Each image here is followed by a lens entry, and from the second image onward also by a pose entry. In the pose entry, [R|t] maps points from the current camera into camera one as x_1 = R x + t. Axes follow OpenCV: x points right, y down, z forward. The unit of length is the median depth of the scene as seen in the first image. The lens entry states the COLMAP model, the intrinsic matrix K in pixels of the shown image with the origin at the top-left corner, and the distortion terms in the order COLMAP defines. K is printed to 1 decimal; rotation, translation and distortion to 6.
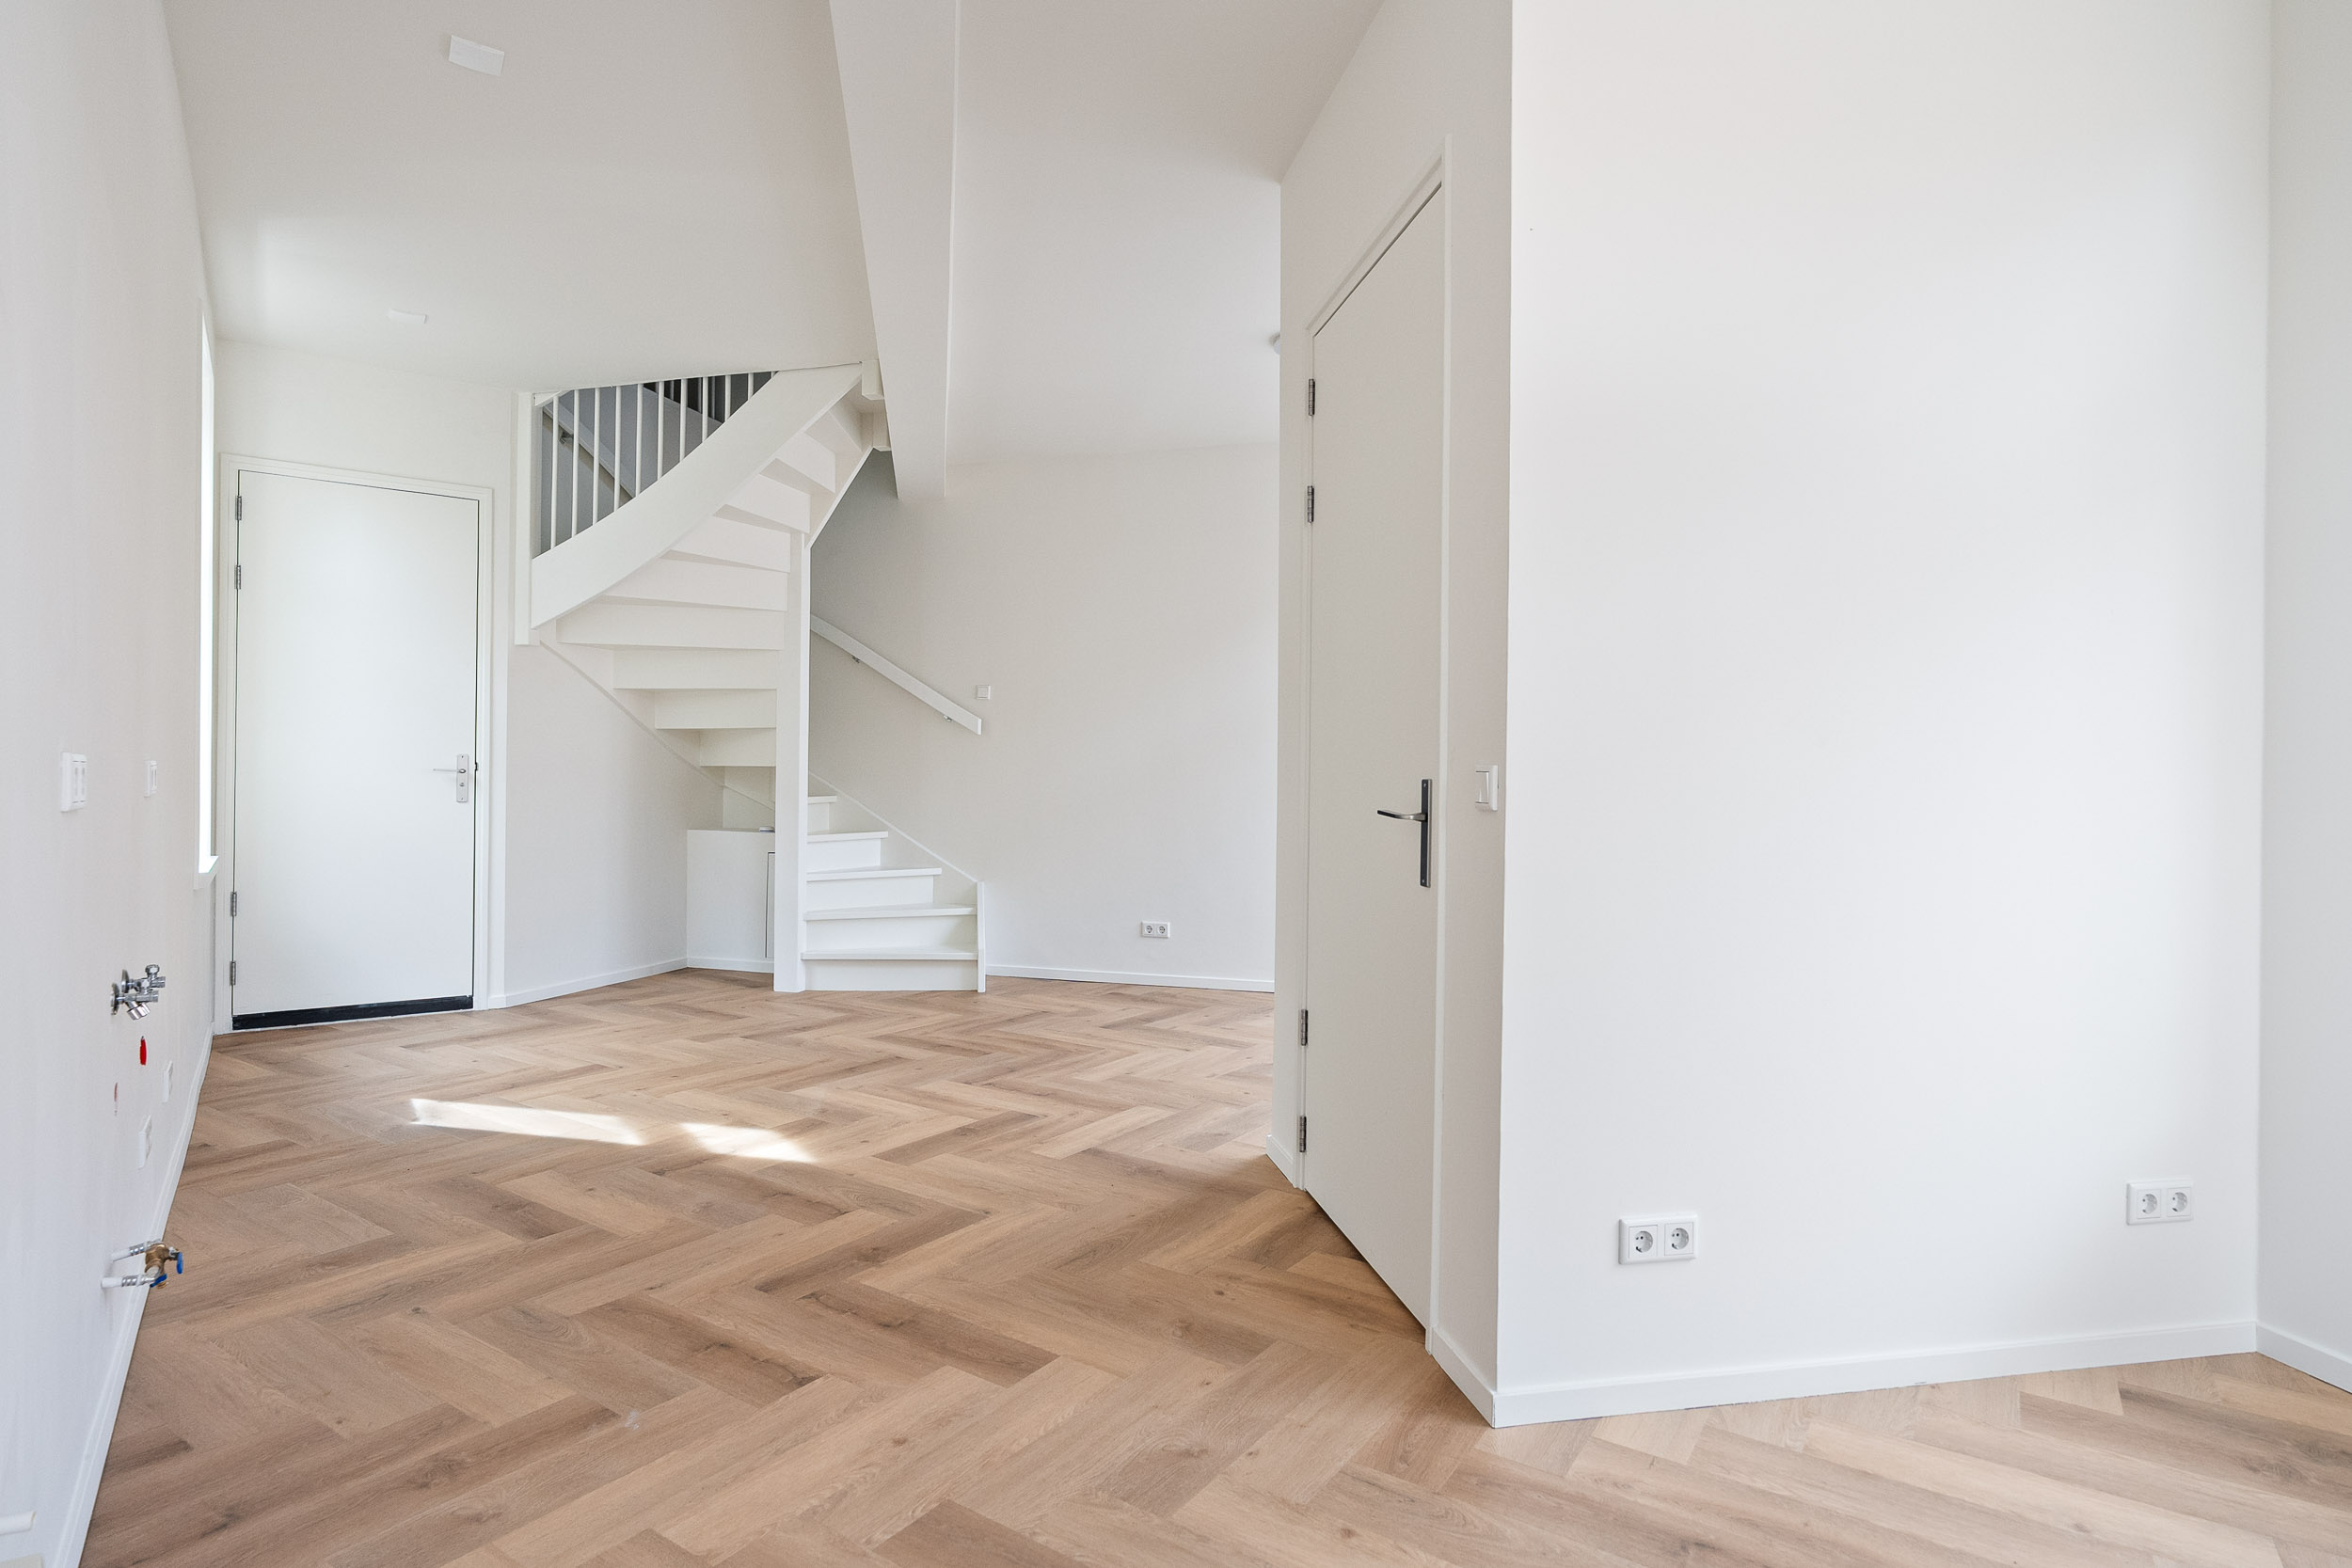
lens RADIAL K [[1210.2, 0, 1176.0], [0, 1210.2, 784.0], [0, 0, 1]] dist [-0.002210, 0.000793]
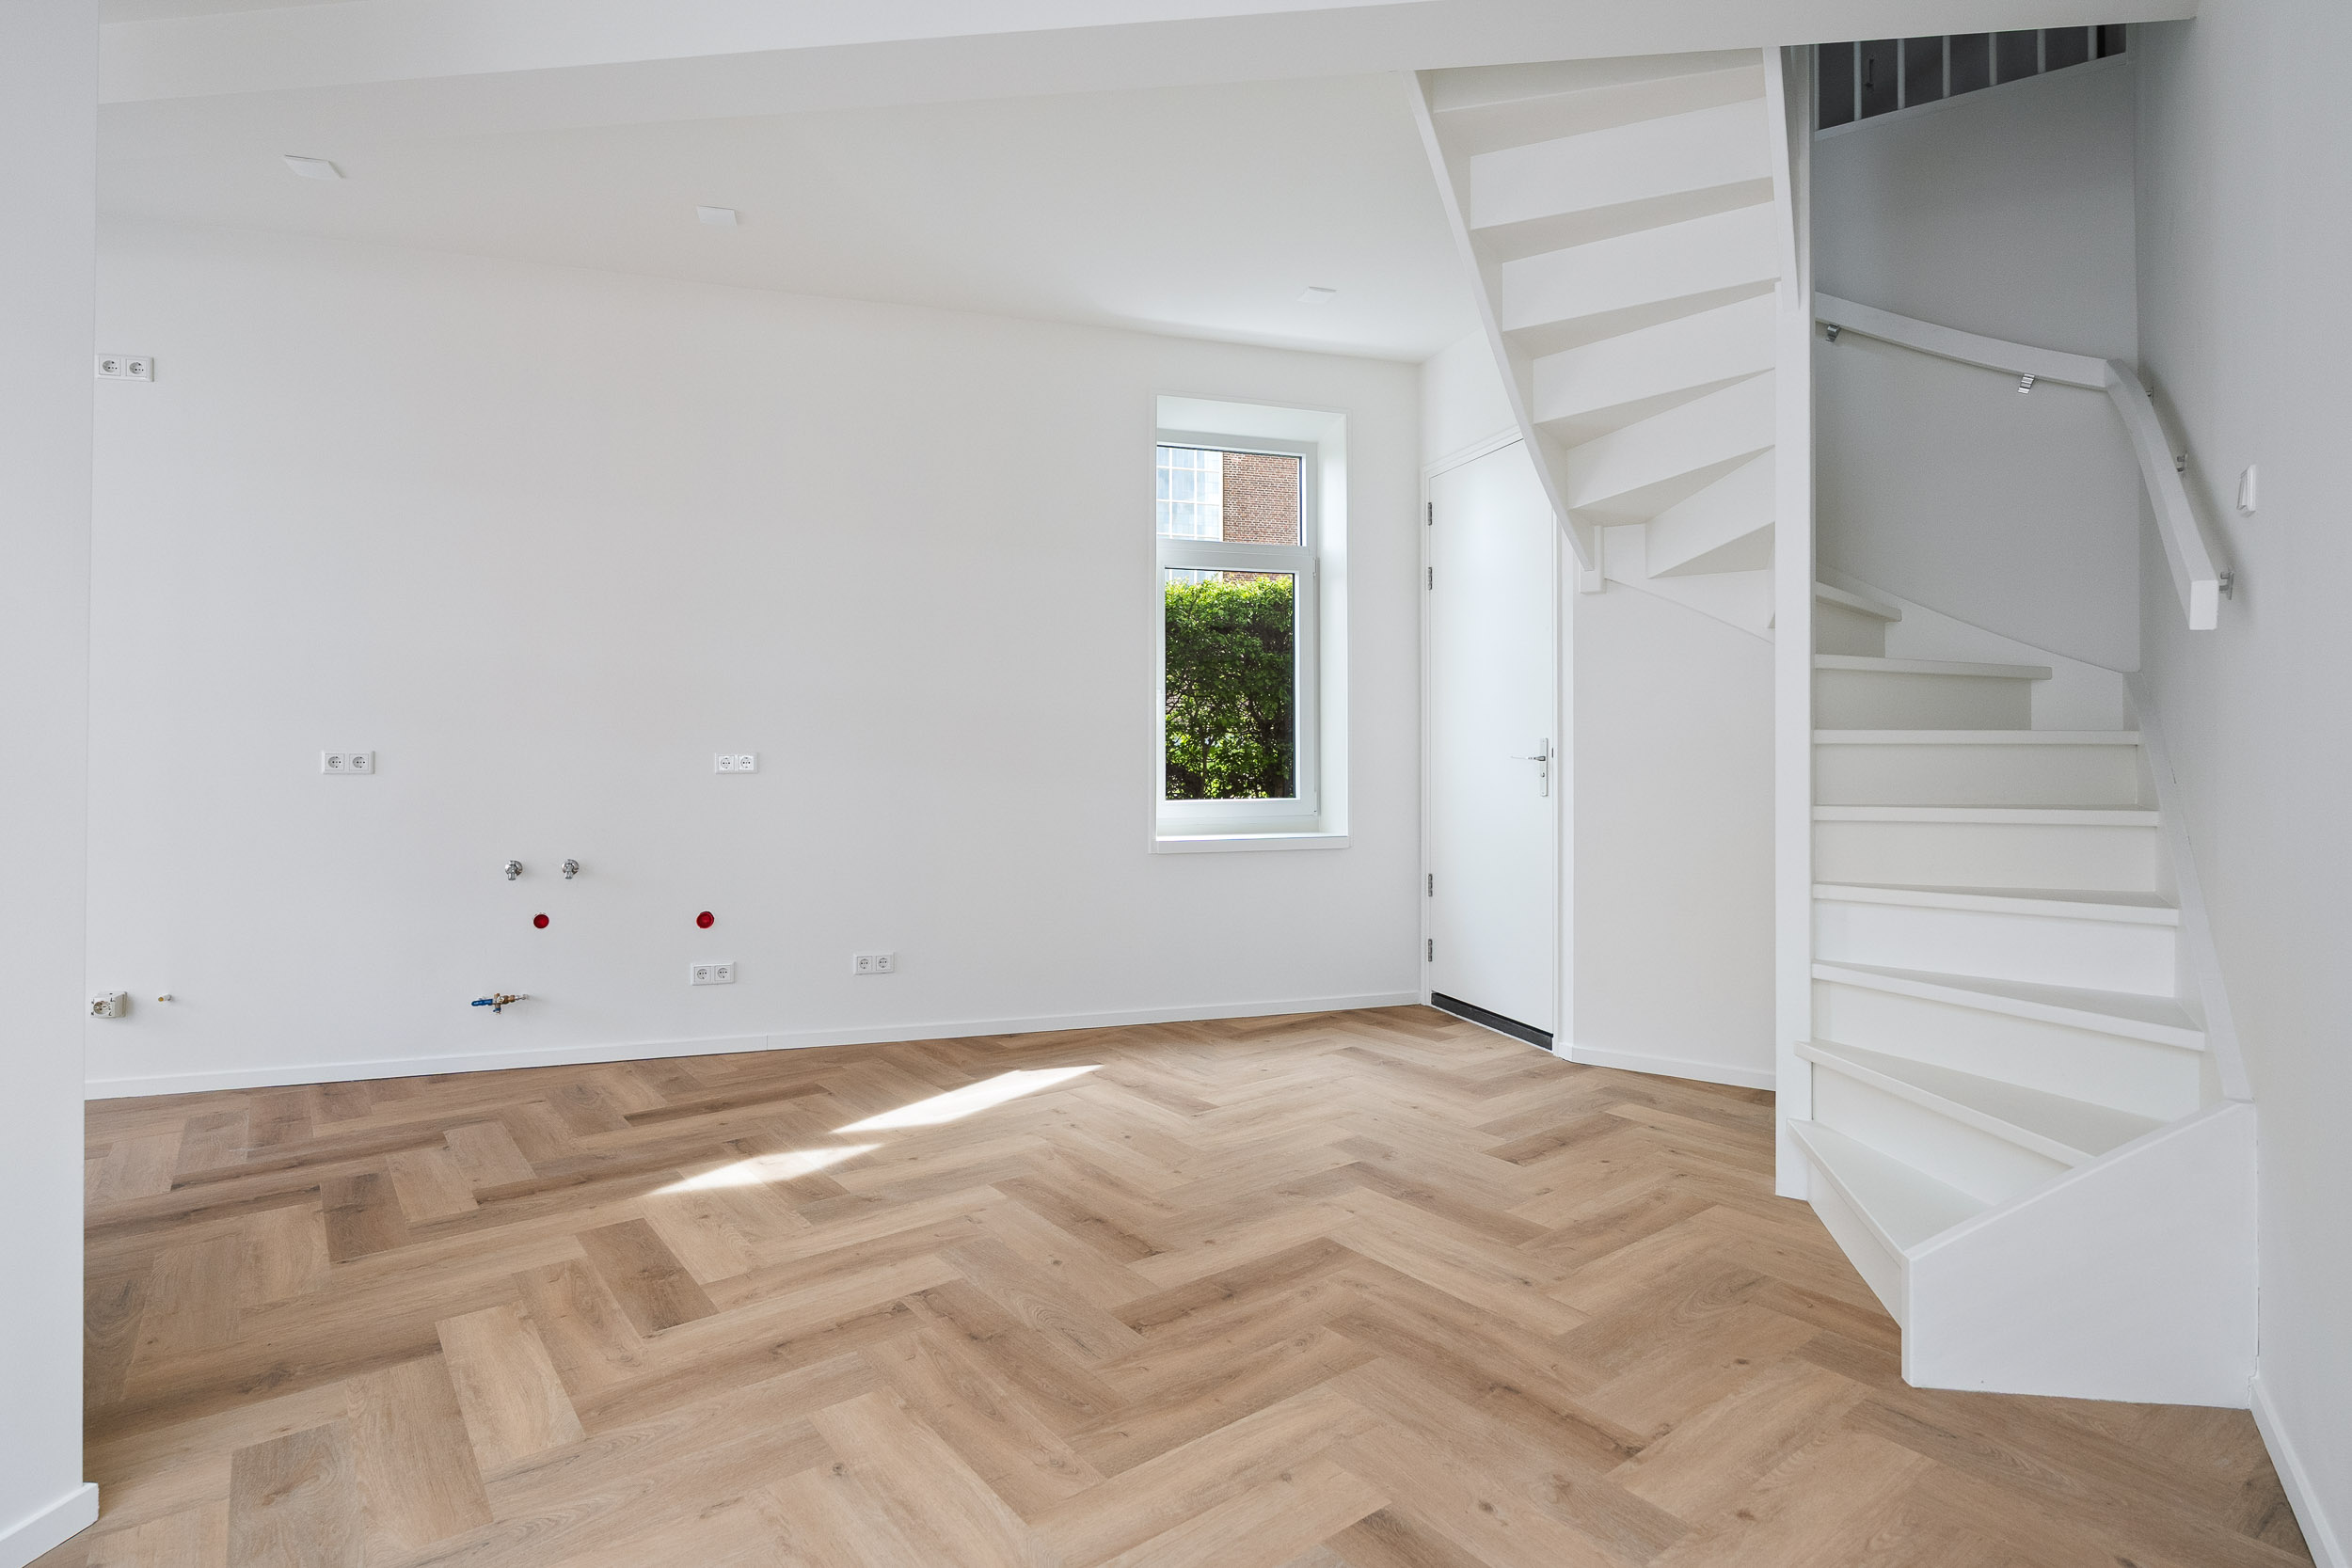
lens RADIAL K [[1182.4, 0, 1167.9], [0, 1182.4, 760.2], [0, 0, 1]] dist [-0.001219, 0.000387]
pose [[-0.316911, -0.009415, -0.948409, 0.441879], [-0.009769, 0.999930, -0.006662, -0.002864], [0.948405, 0.007153, -0.316981, 1.752376]]
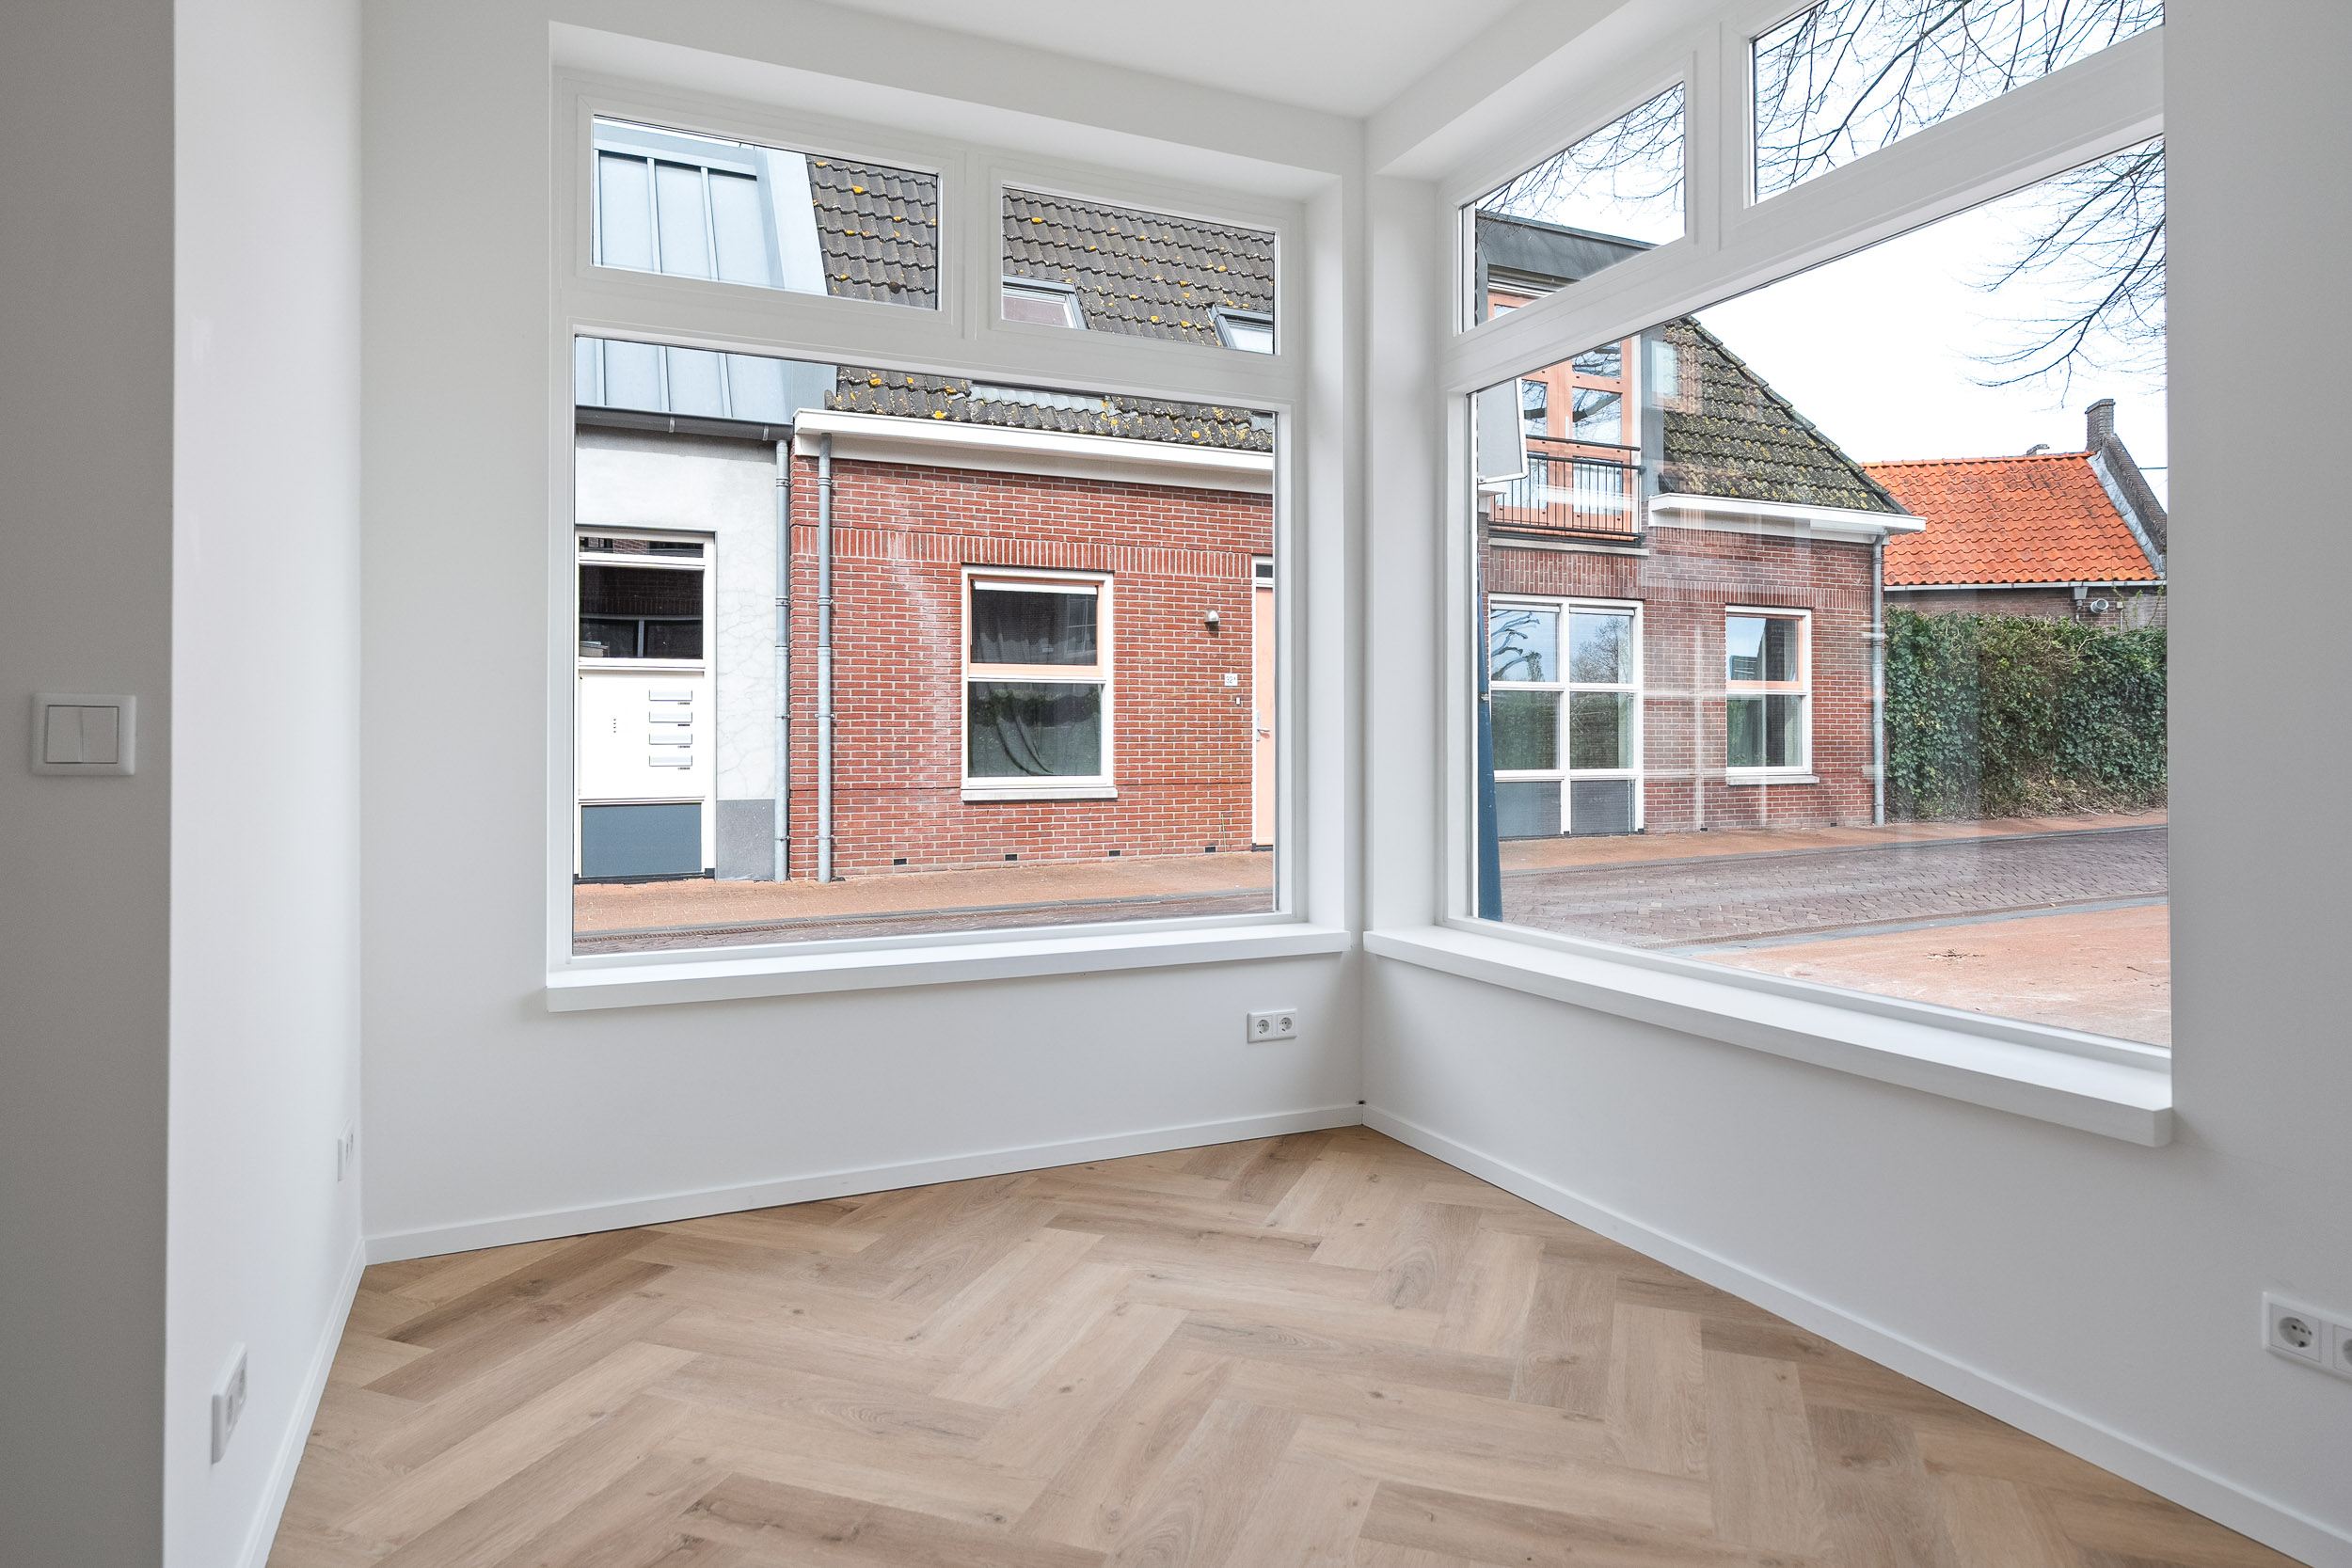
lens RADIAL K [[1359.1, 0, 1172.9], [0, 1359.1, 737.1], [0, 0, 1]] dist [0.001109, 0.001361]
pose [[-0.247026, -0.011471, 0.968941, -0.312109], [0.001973, 0.999922, 0.012341, -0.001056], [-0.969007, 0.004960, -0.246984, 0.457333]]
